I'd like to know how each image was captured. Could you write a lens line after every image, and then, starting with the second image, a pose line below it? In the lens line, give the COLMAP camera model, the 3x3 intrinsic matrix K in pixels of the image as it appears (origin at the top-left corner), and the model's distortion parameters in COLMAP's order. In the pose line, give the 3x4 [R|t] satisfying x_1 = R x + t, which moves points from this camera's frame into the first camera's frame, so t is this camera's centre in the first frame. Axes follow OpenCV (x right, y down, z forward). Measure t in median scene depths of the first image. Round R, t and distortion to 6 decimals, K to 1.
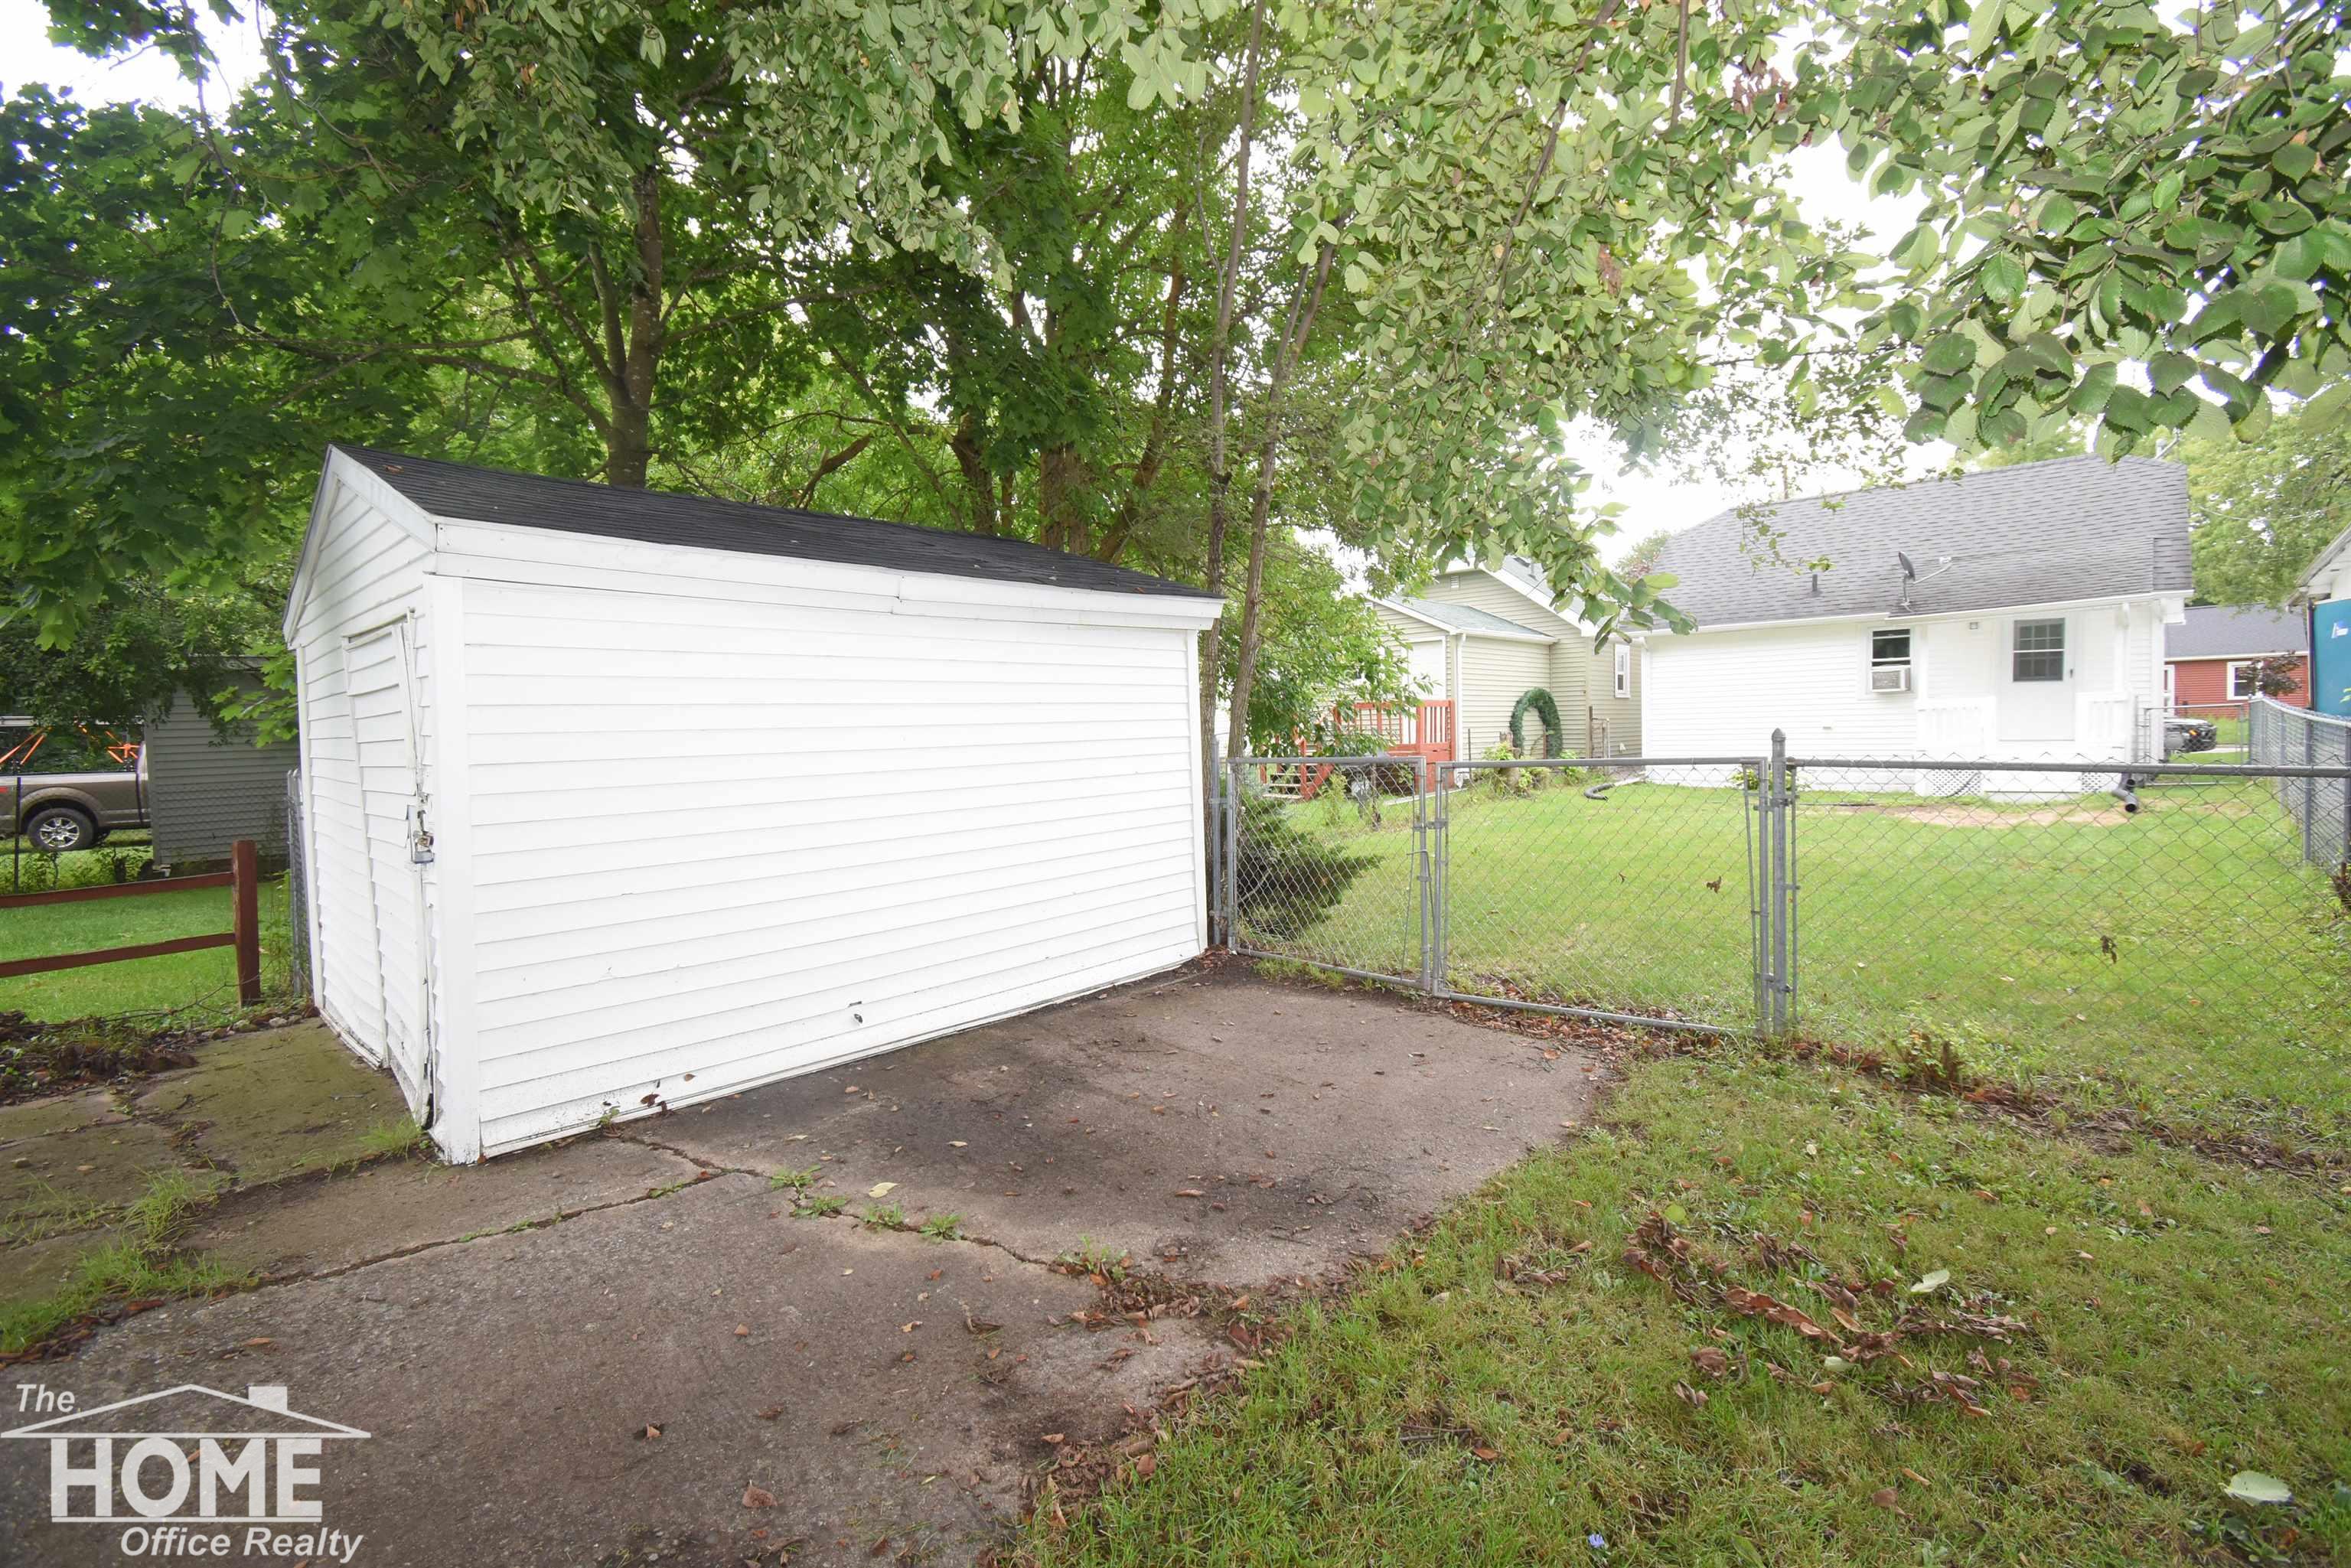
lens RADIAL K [[1035.3, 0, 1186.4], [0, 1035.3, 776.9], [0, 0, 1]] dist [0.027032, -0.029202]
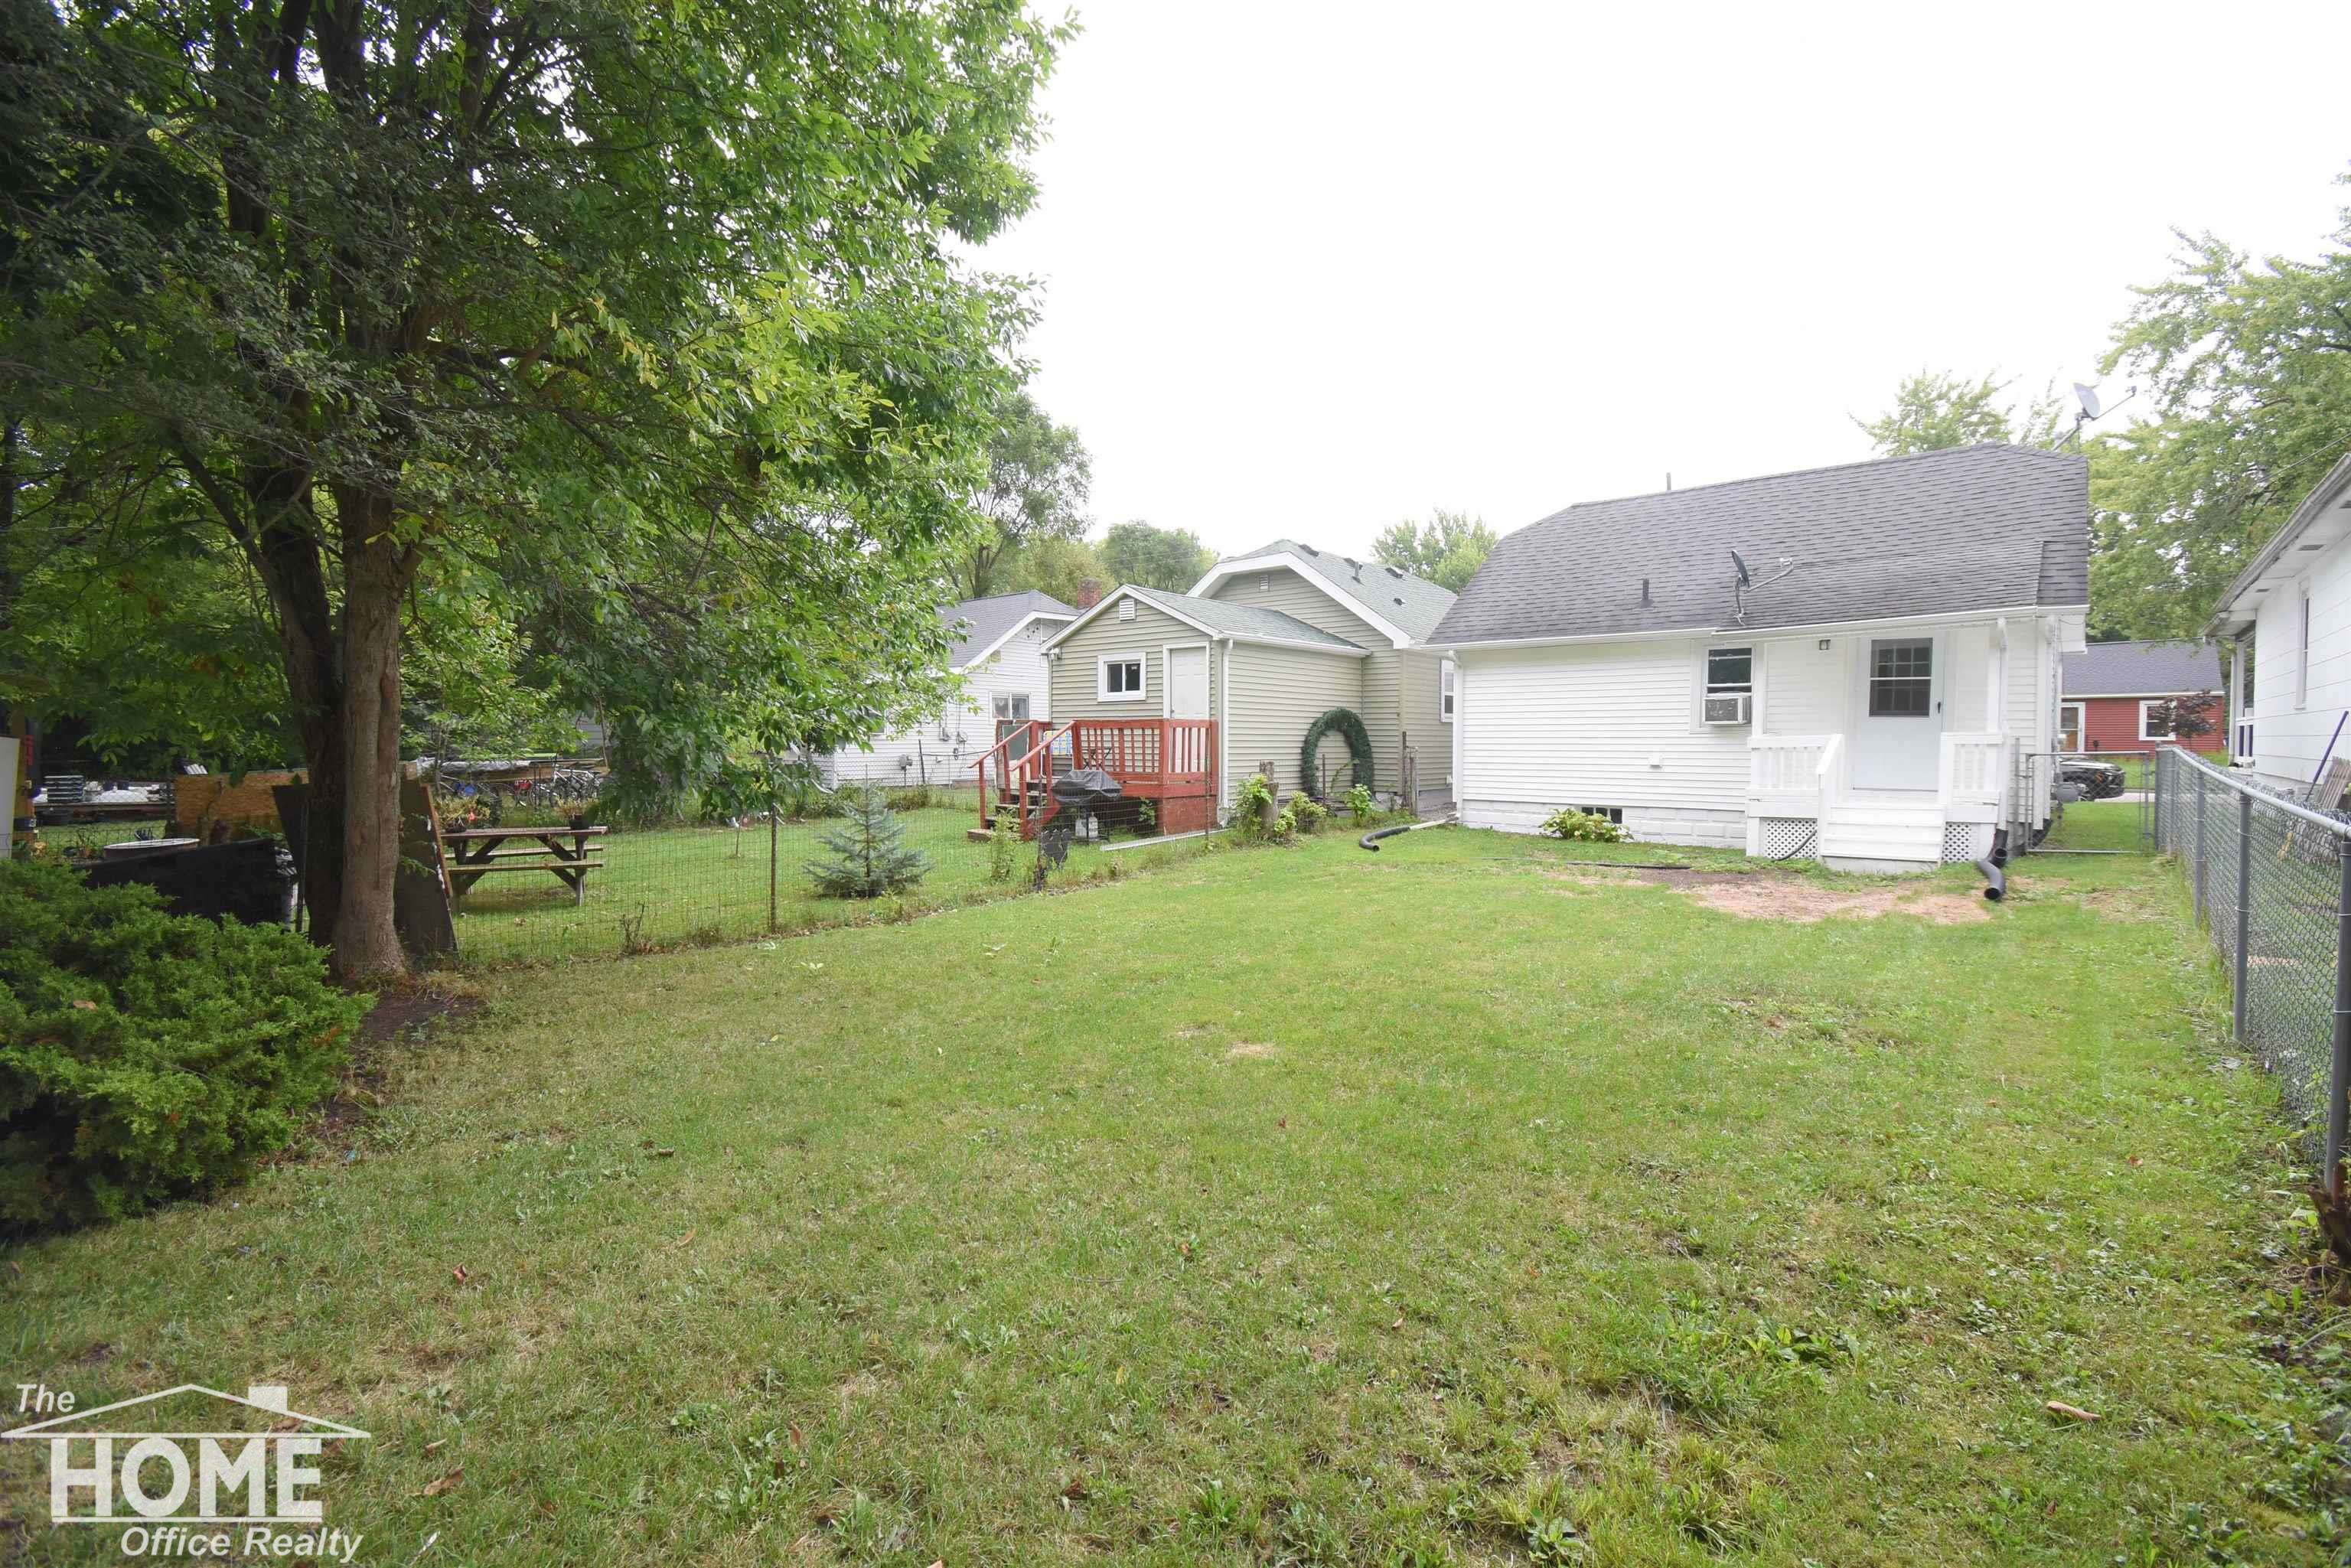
lens RADIAL K [[1035.3, 0, 1186.4], [0, 1035.3, 776.9], [0, 0, 1]] dist [0.027032, -0.029202]
pose [[0.998708, 0.023914, 0.044837, 0.214975], [-0.023383, 0.999651, -0.012316, -0.020510], [-0.045116, 0.011251, 0.998918, 0.203901]]
